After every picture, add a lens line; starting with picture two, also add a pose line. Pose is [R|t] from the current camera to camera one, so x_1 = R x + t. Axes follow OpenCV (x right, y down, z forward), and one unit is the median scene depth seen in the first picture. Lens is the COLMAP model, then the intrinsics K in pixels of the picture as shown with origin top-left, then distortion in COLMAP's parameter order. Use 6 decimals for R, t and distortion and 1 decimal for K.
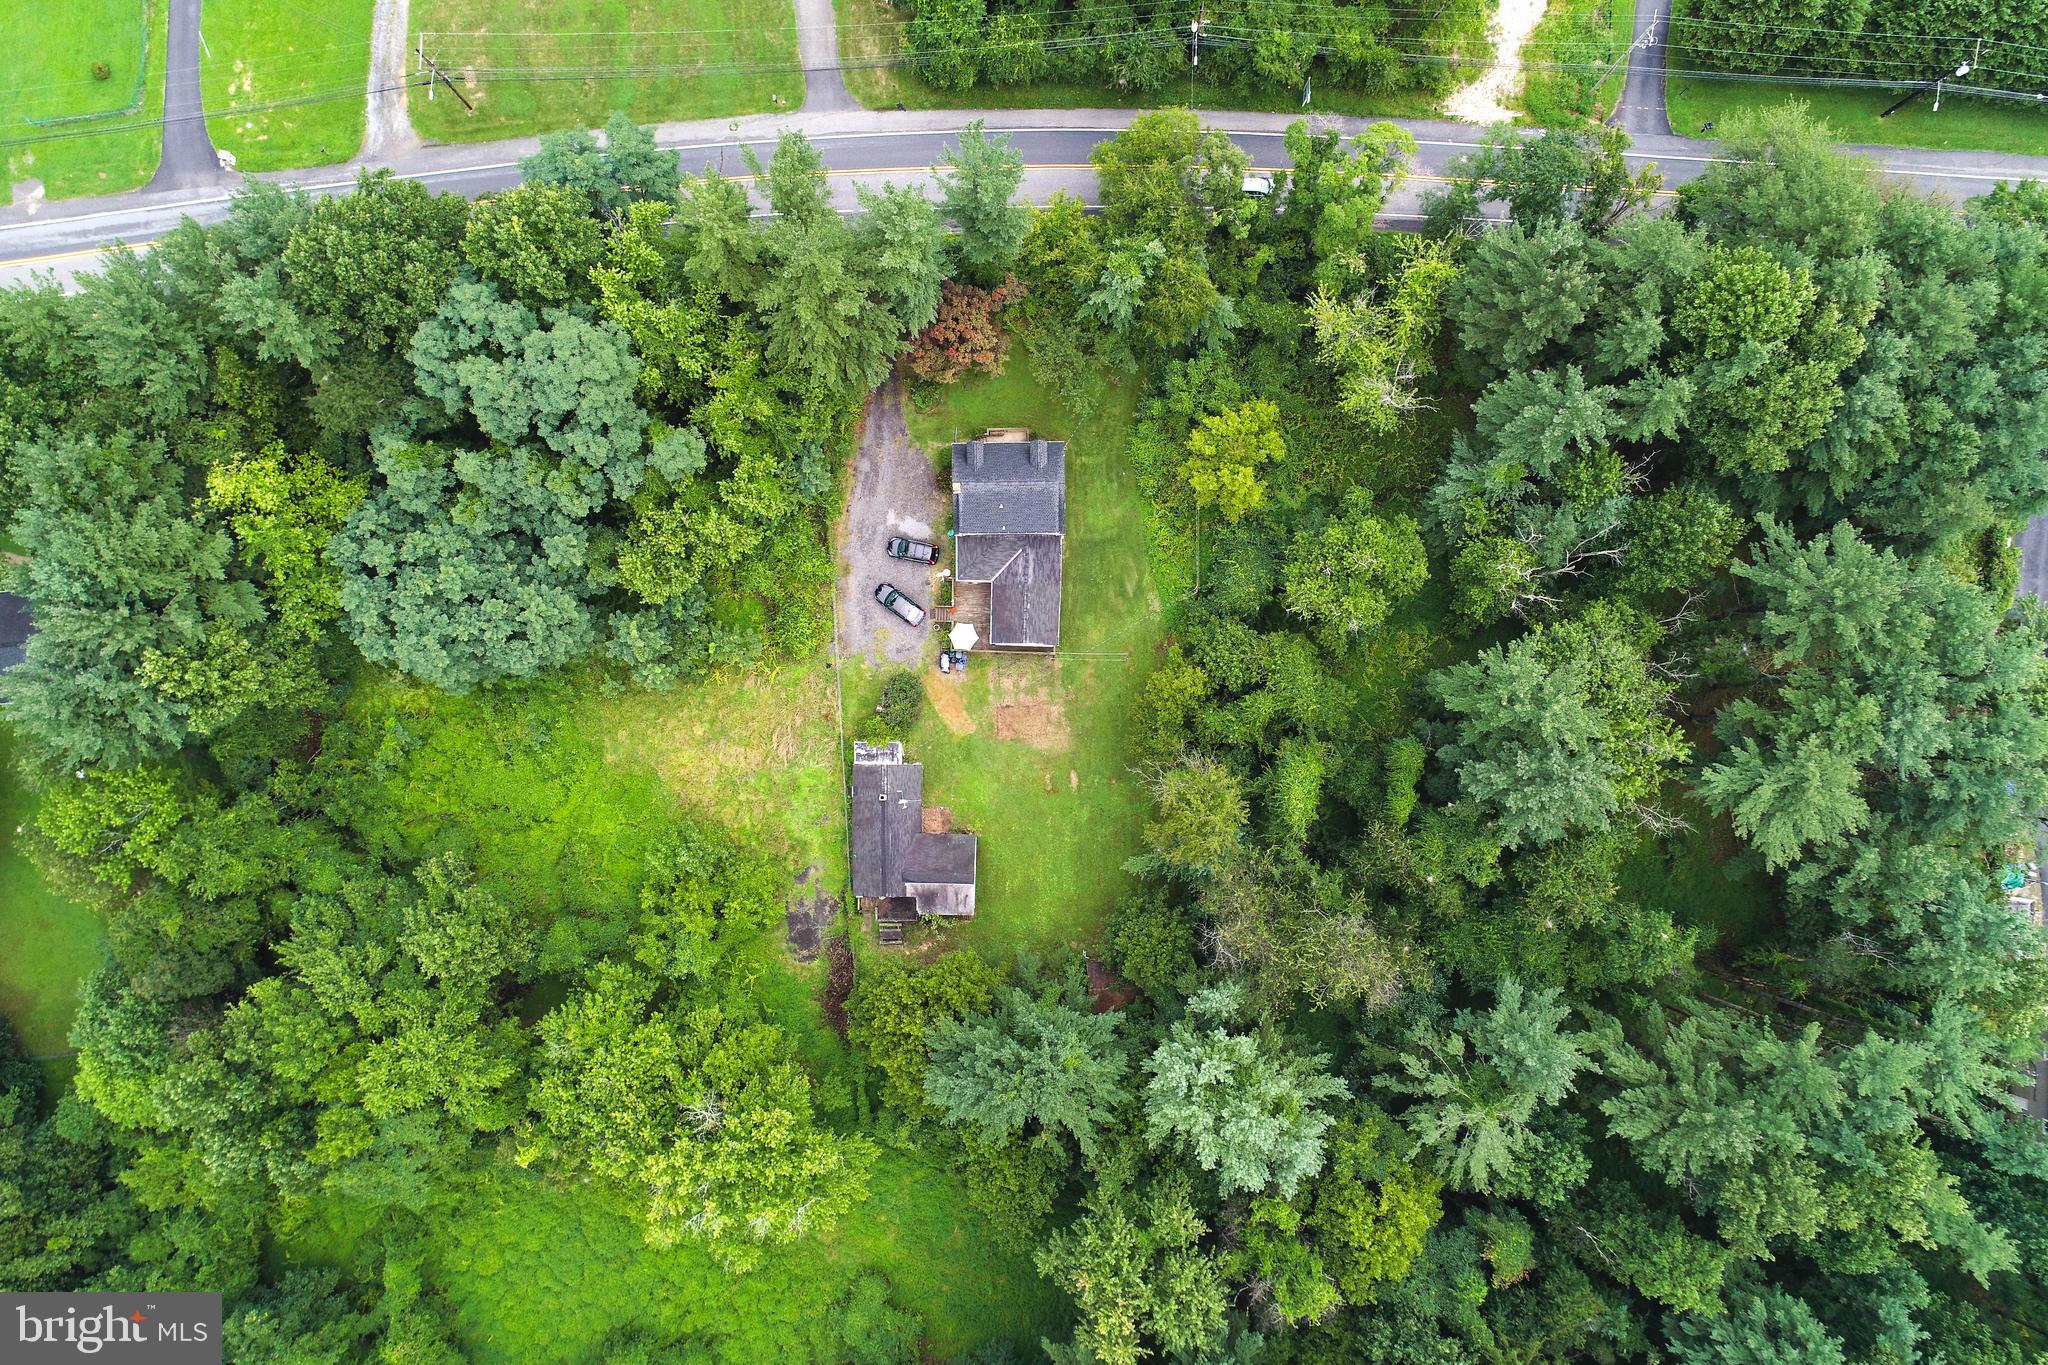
lens RADIAL K [[1388.4, 0, 1028.9], [0, 1388.4, 692.5], [0, 0, 1]] dist [0.000999, -0.000494]
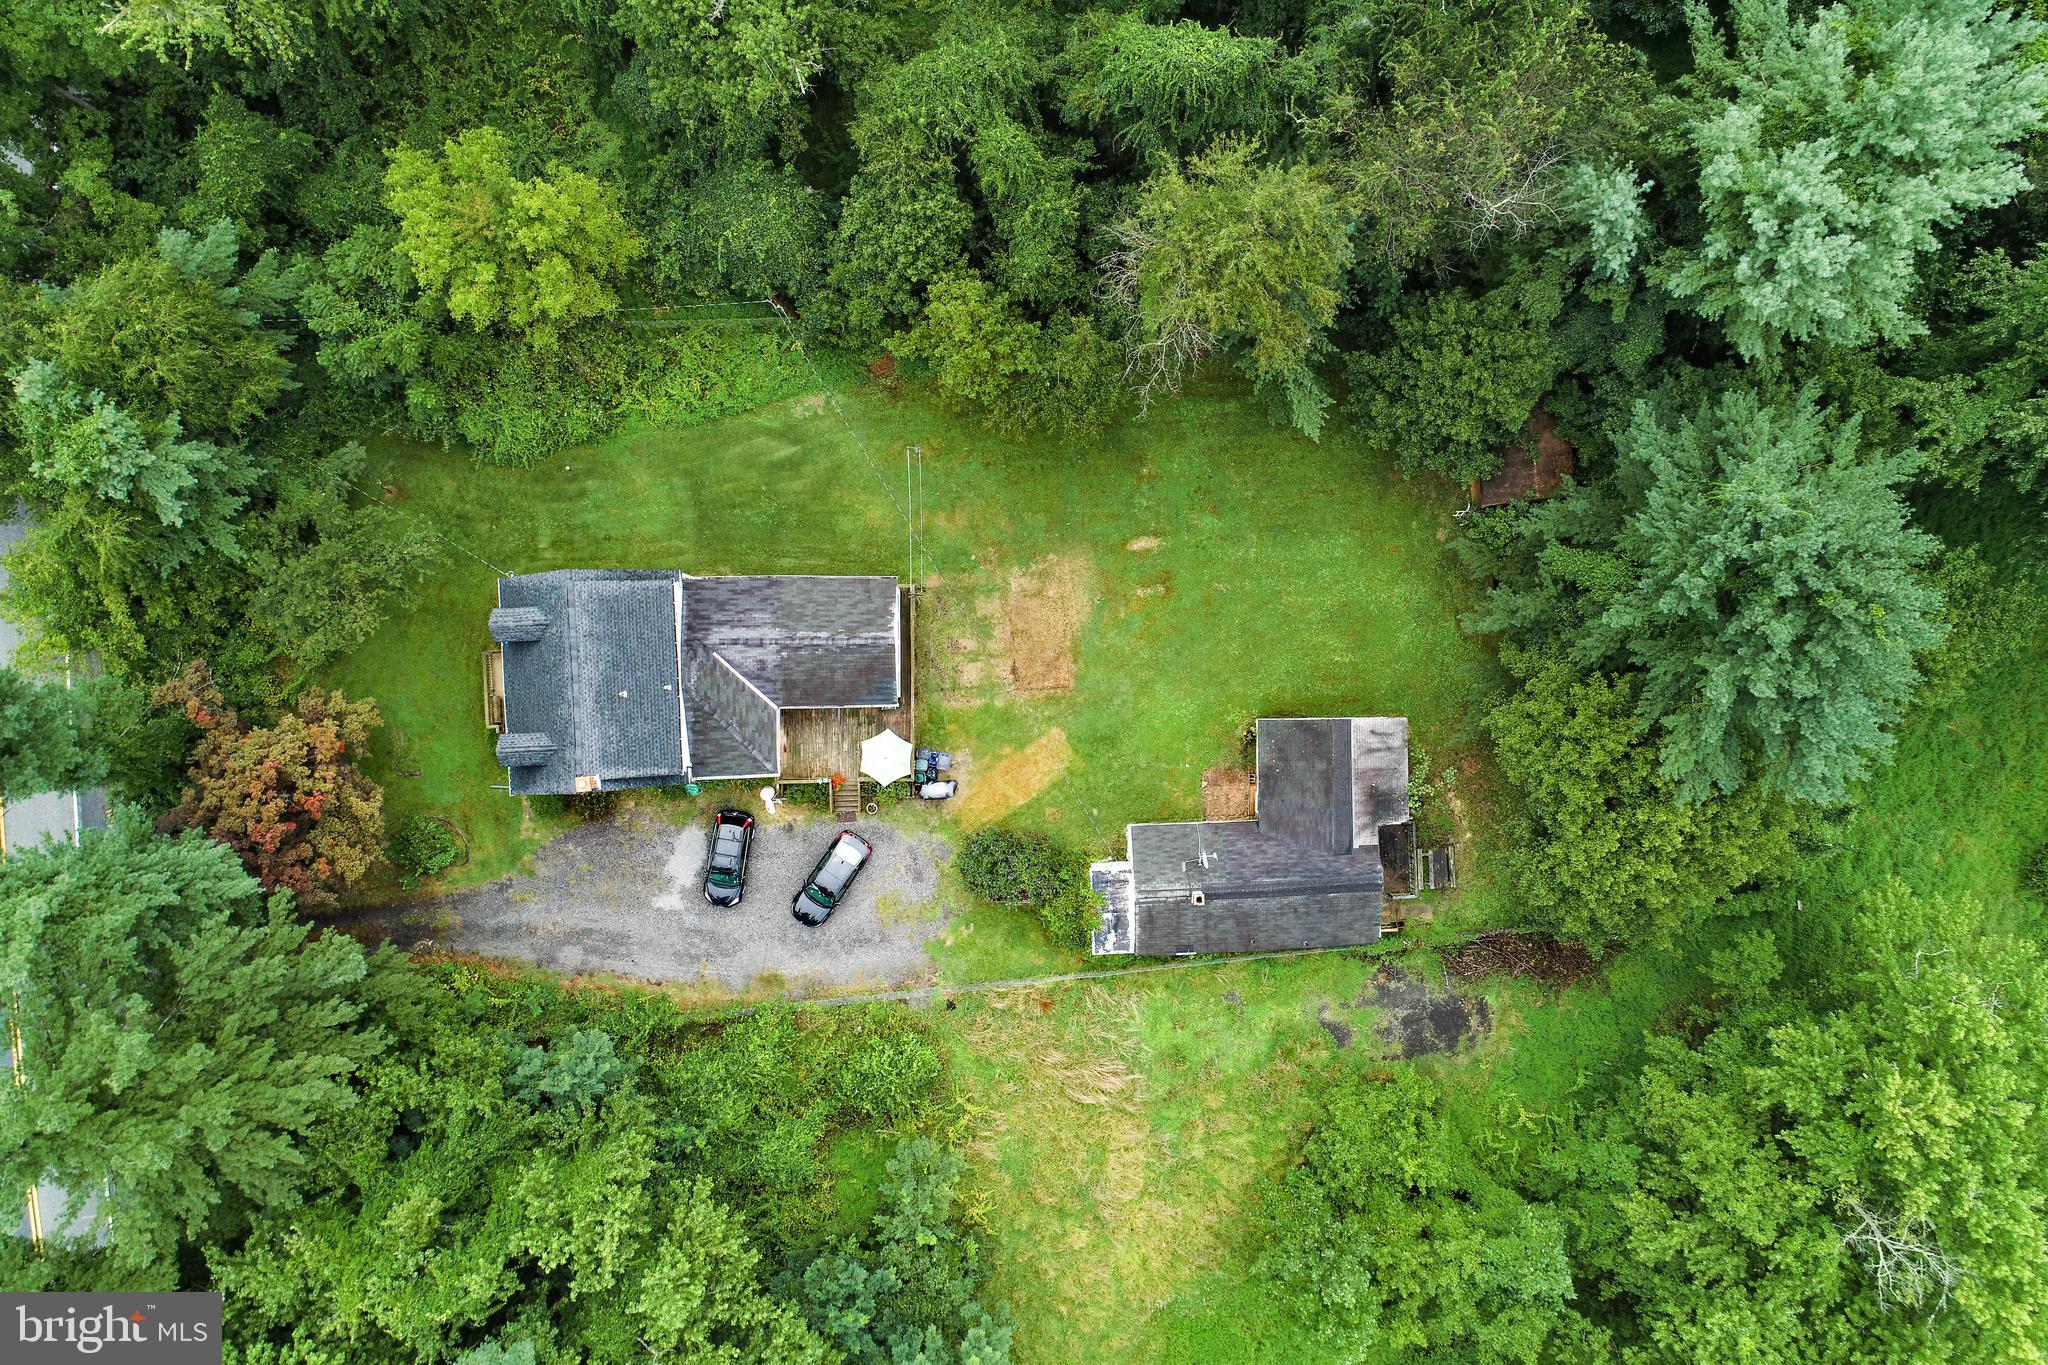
lens RADIAL K [[1388.4, 0, 1028.9], [0, 1388.4, 692.5], [0, 0, 1]] dist [0.000999, -0.000494]
pose [[-0.037849, -0.999261, -0.006754, -0.020970], [0.997733, -0.038165, 0.055420, -0.014630], [-0.055636, -0.004642, 0.998440, 0.473127]]
